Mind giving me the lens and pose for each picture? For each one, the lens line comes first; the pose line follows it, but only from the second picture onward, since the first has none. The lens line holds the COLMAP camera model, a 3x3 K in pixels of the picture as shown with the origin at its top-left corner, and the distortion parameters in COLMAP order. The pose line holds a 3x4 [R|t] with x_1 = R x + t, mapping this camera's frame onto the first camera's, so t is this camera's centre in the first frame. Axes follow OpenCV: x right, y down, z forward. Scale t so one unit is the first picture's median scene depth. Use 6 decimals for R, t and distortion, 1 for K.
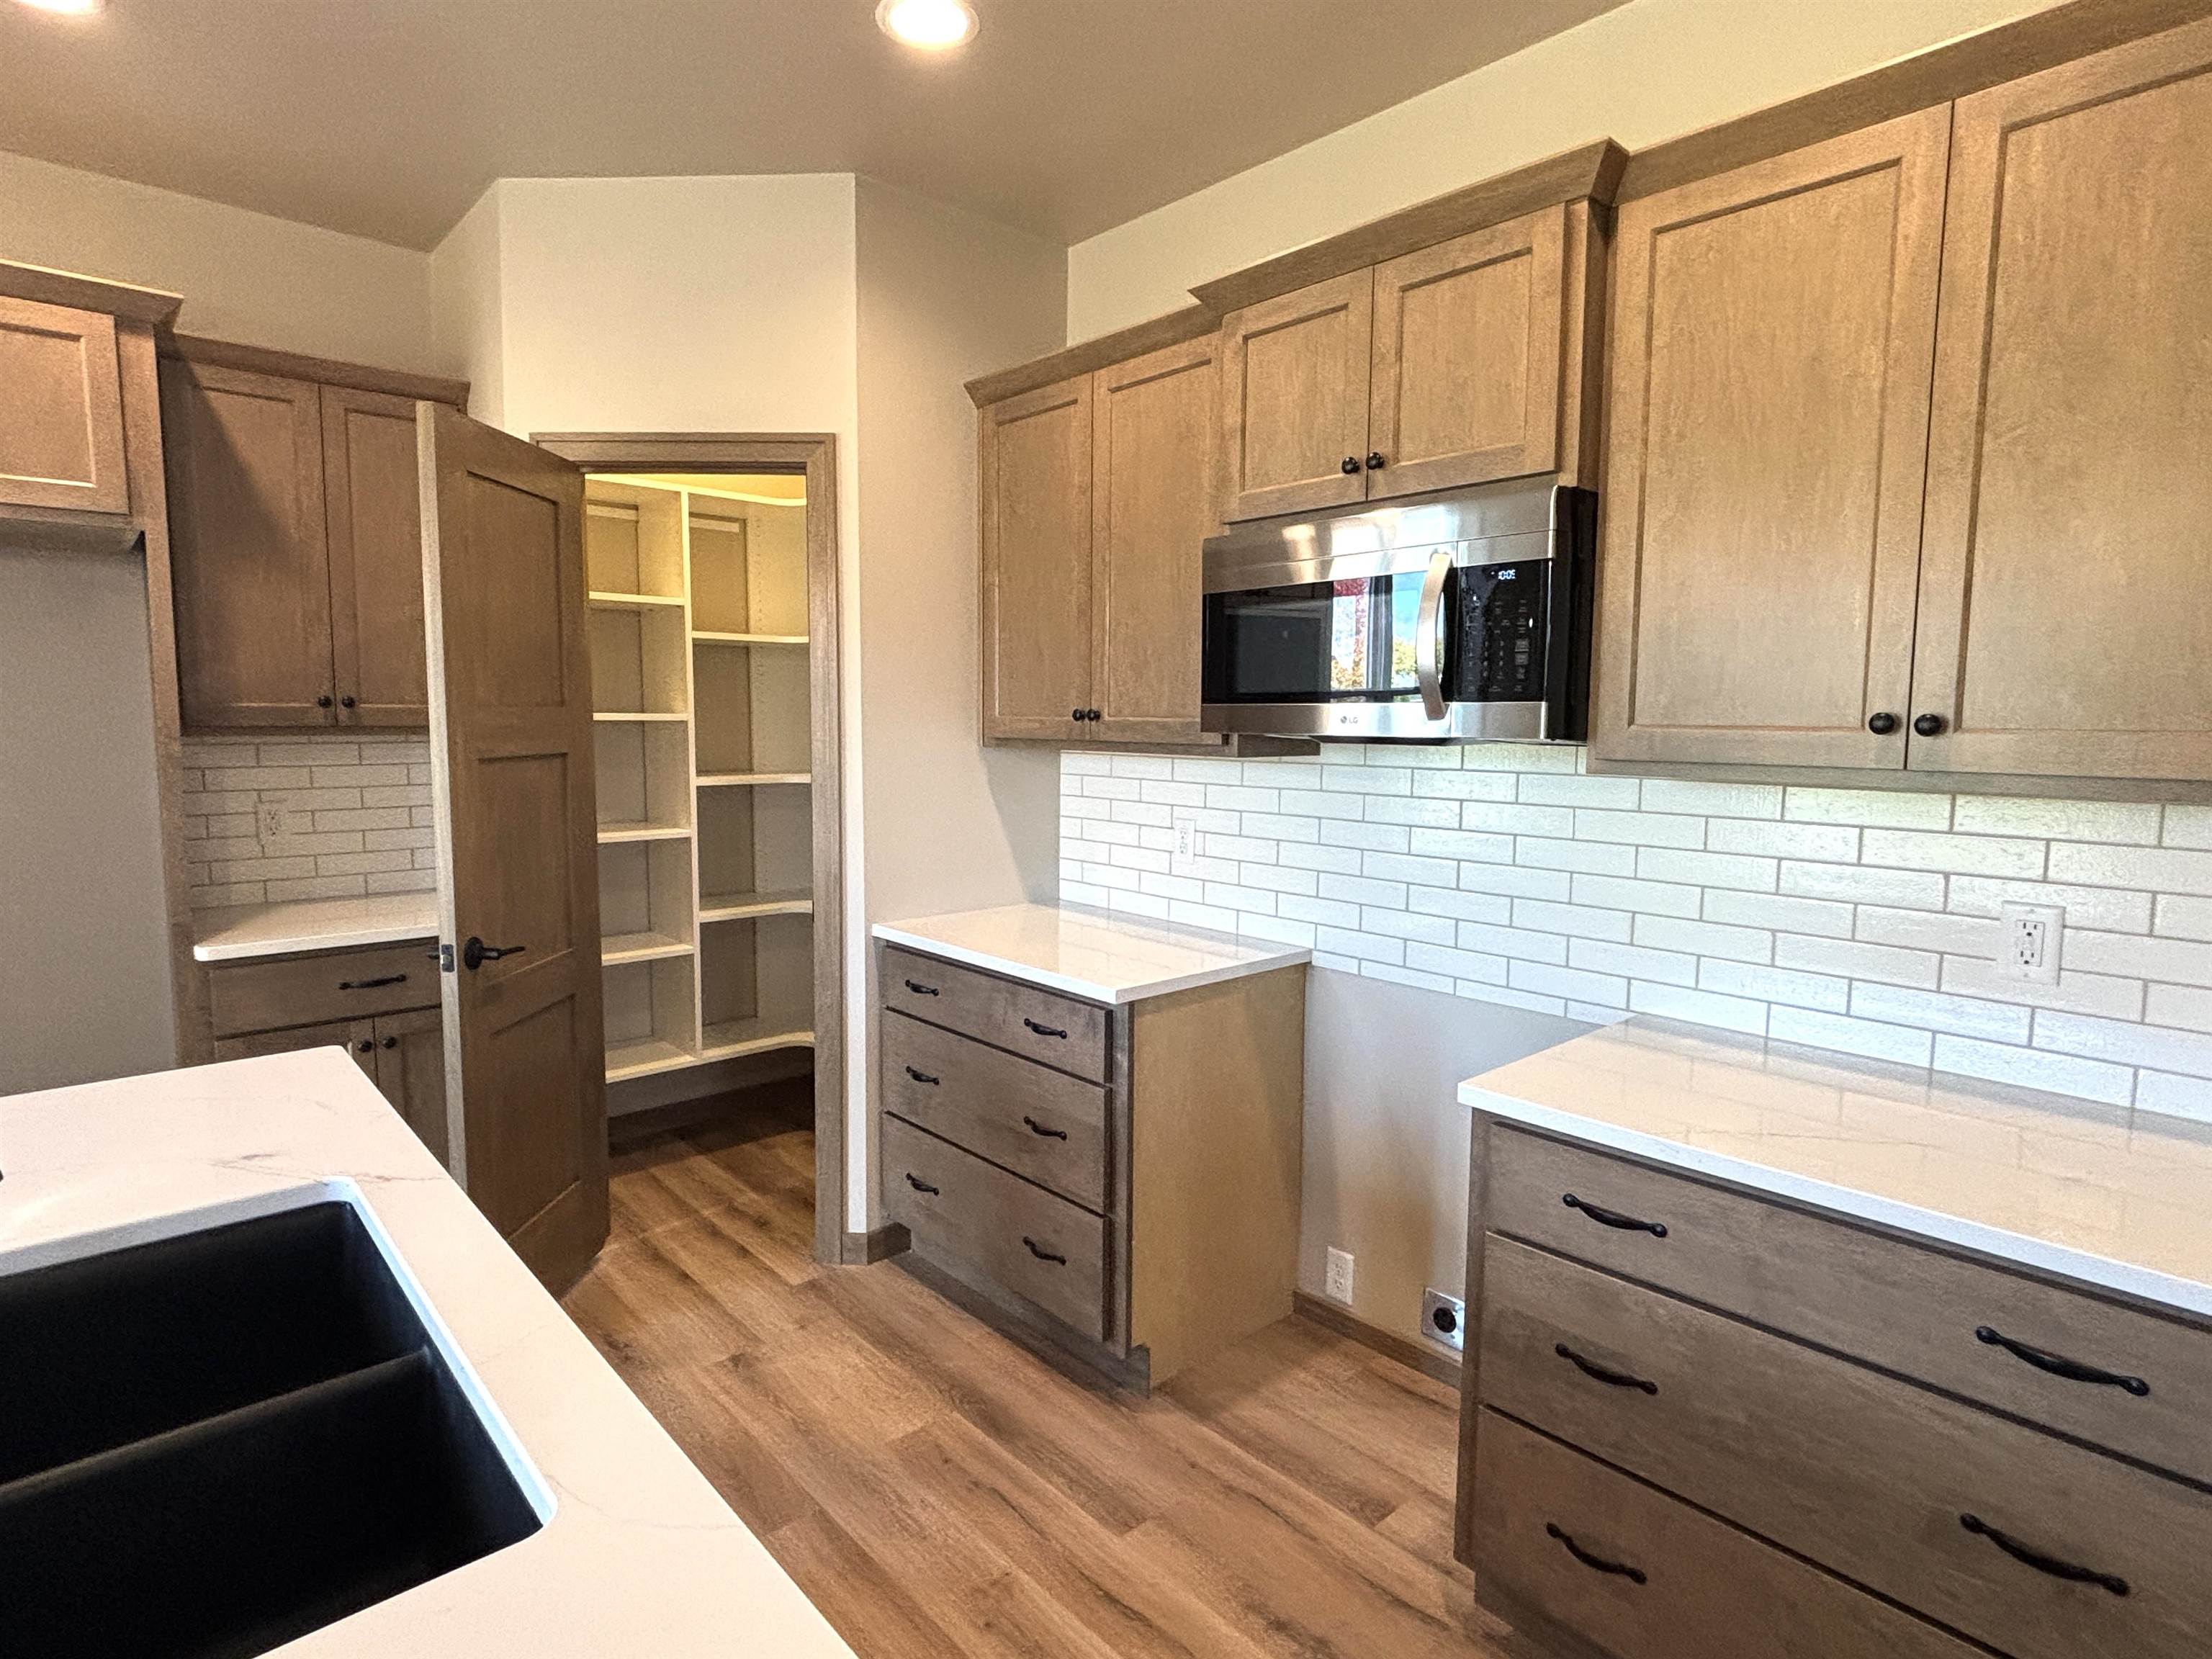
lens RADIAL K [[1174.6, 0, 1094.8], [0, 1174.6, 842.9], [0, 0, 1]] dist [0.006101, -0.001050]
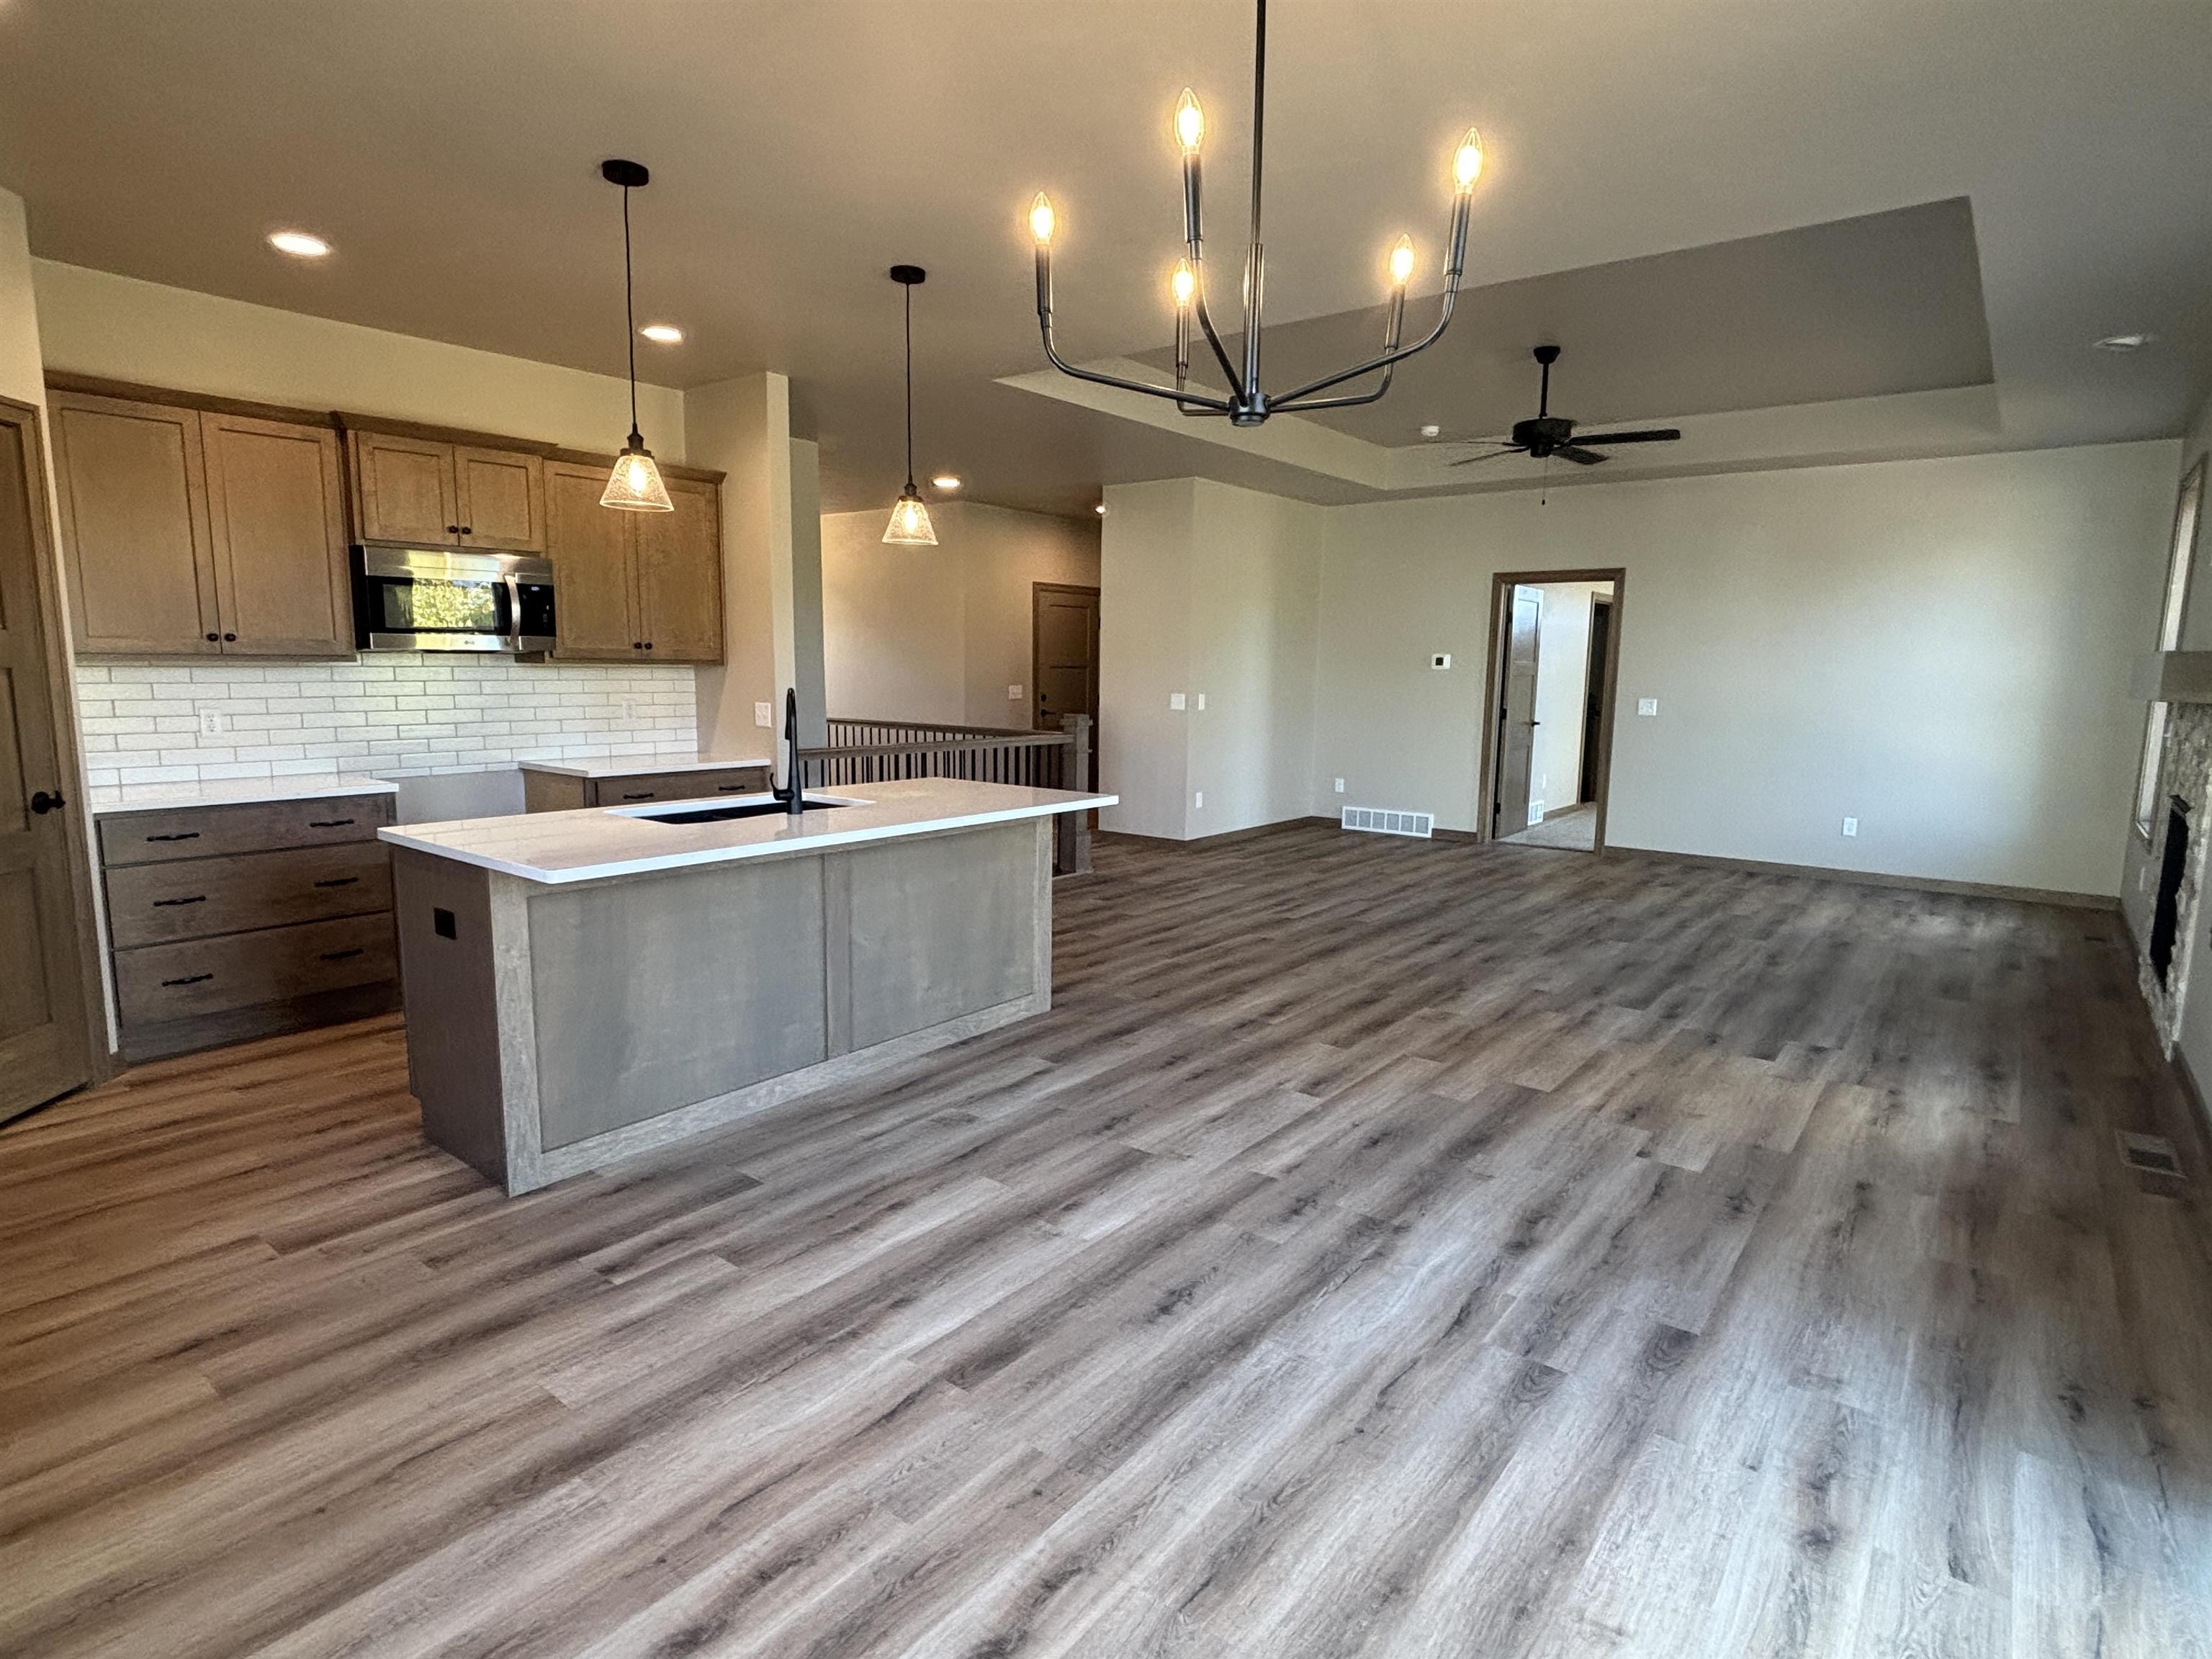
lens RADIAL K [[1174.6, 0, 1101.3], [0, 1174.6, 824.8], [0, 0, 1]] dist [0.006101, -0.001050]
pose [[-0.157867, -0.156721, 0.974944, -1.916657], [0.086322, 0.981355, 0.171730, -0.039301], [-0.983680, 0.111270, -0.141395, 0.136628]]
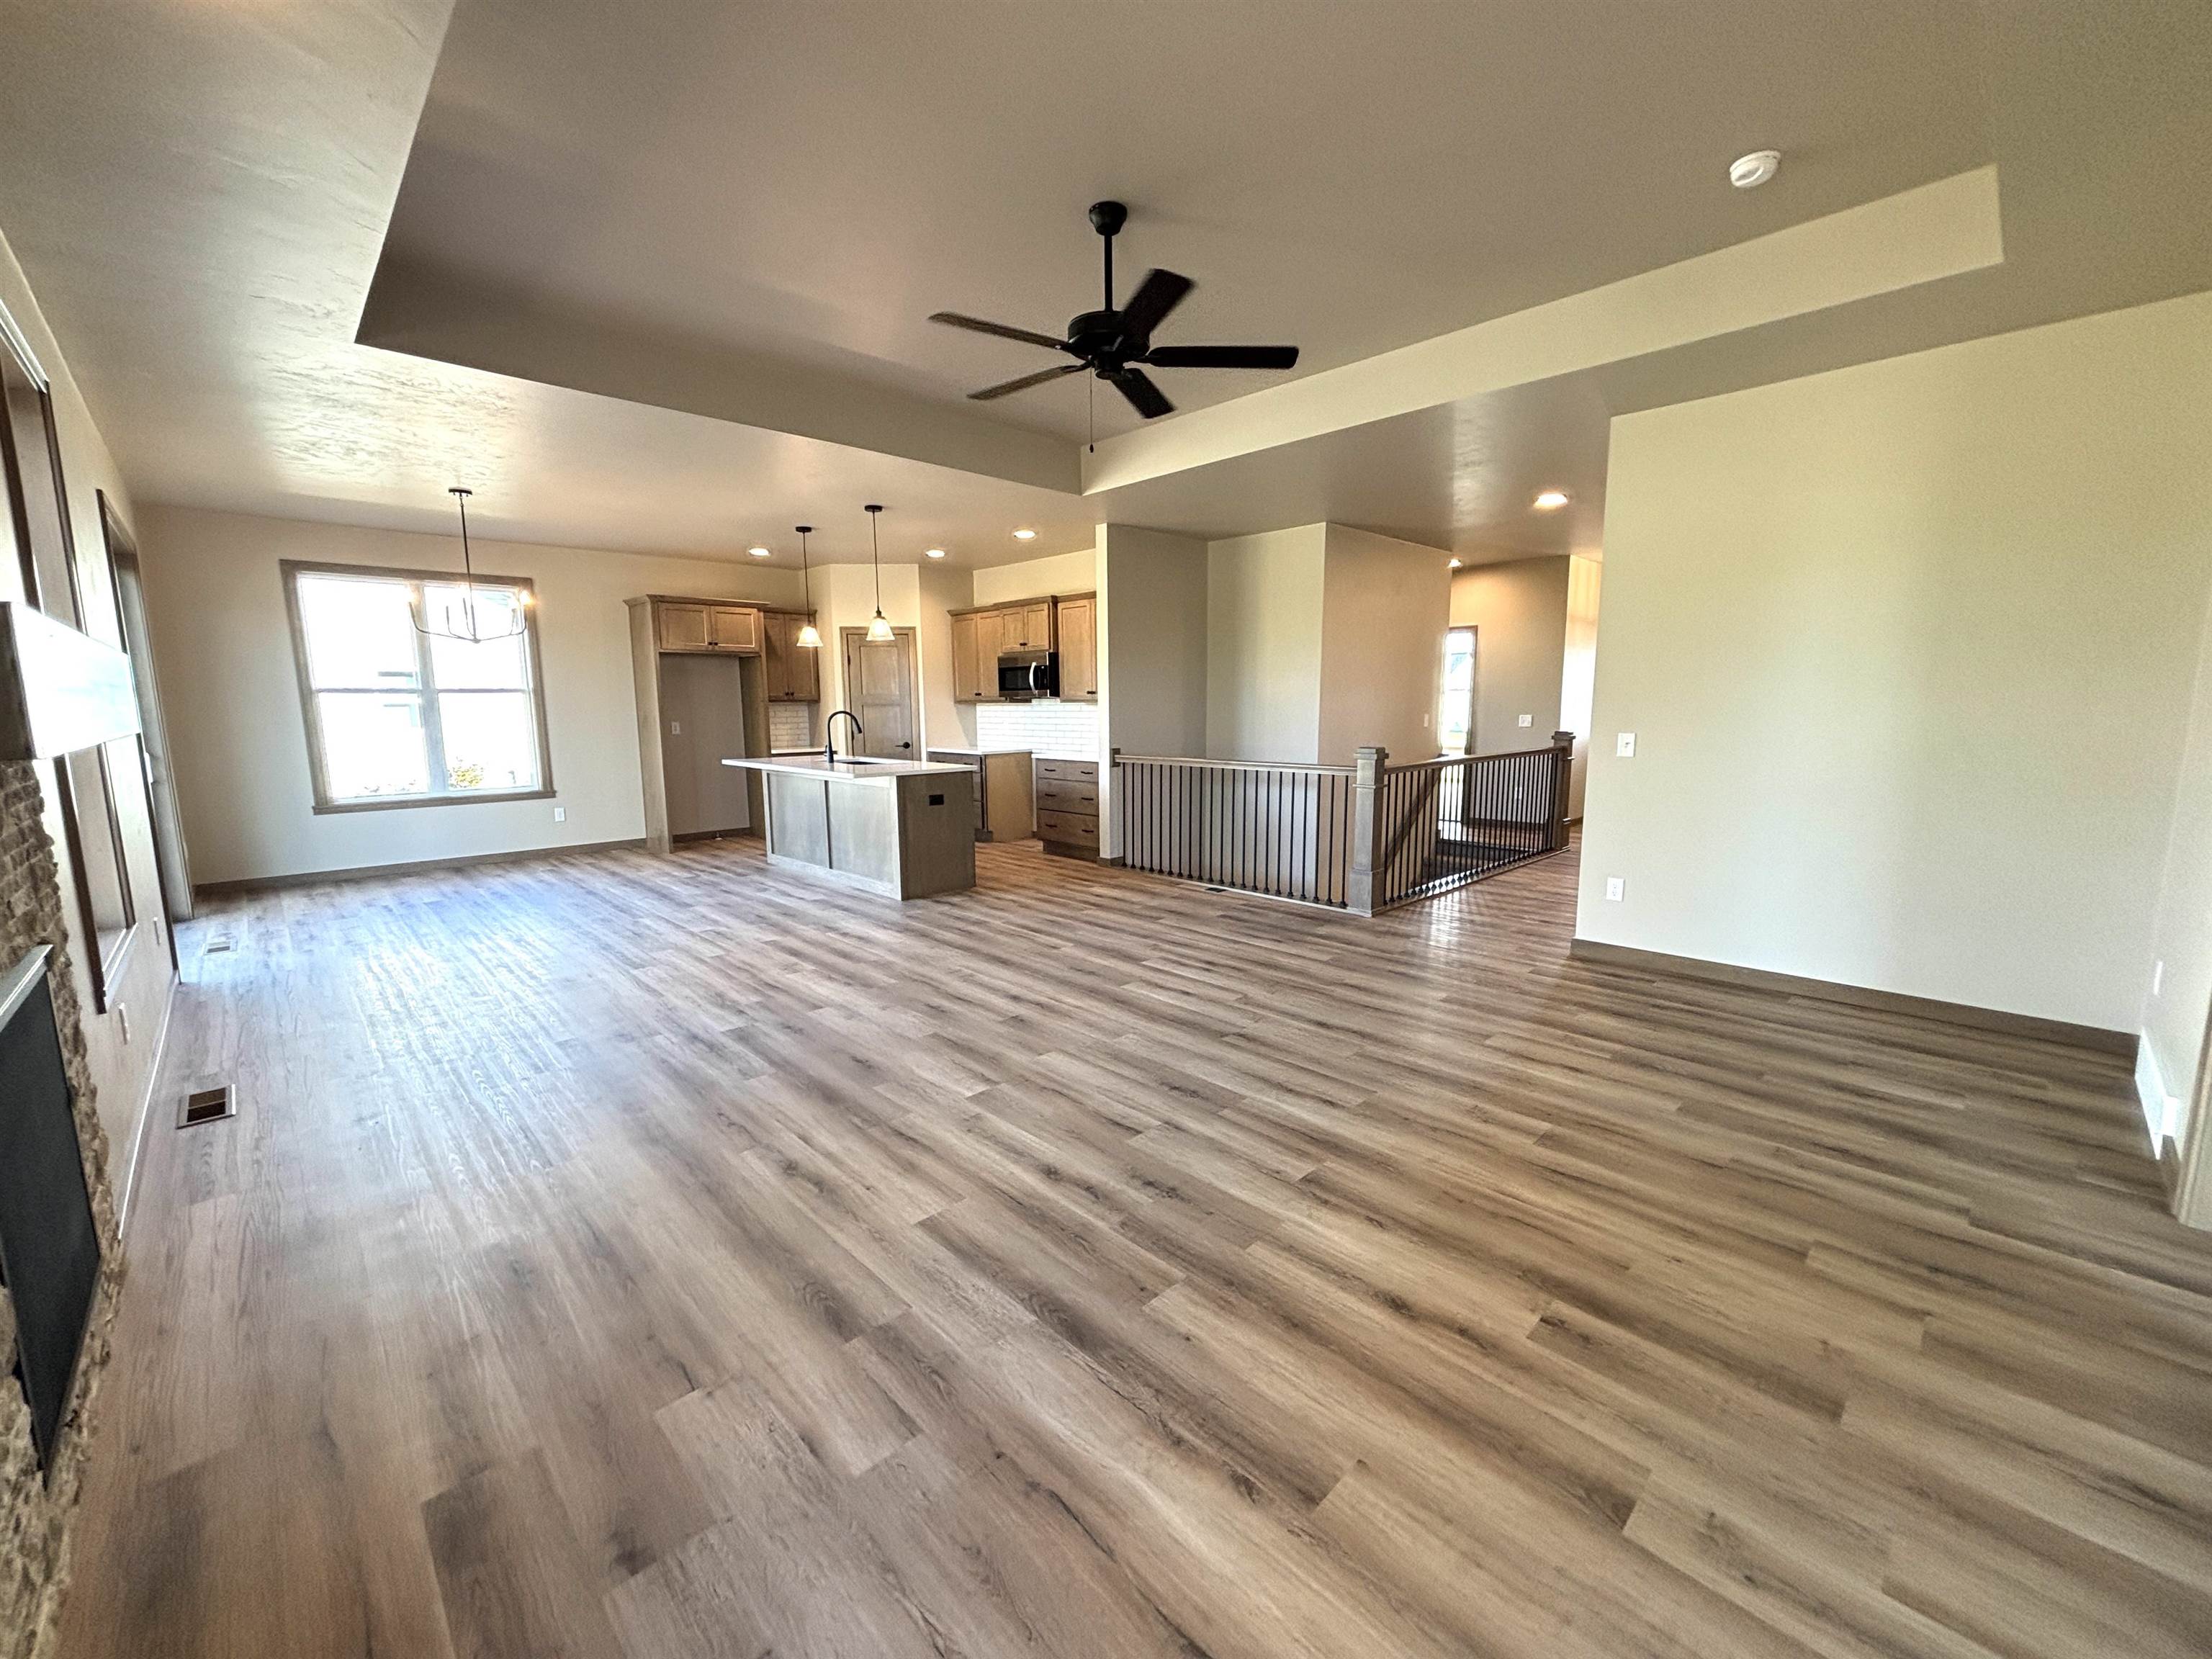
lens RADIAL K [[889.1, 0, 1117.1], [0, 889.1, 822.6], [0, 0, 1]] dist [-0.001217, 0.000256]
pose [[0.998989, -0.031391, 0.032167, 0.421017], [0.030280, 0.998948, 0.034448, 0.286820], [-0.033215, -0.033439, 0.998889, -2.499229]]
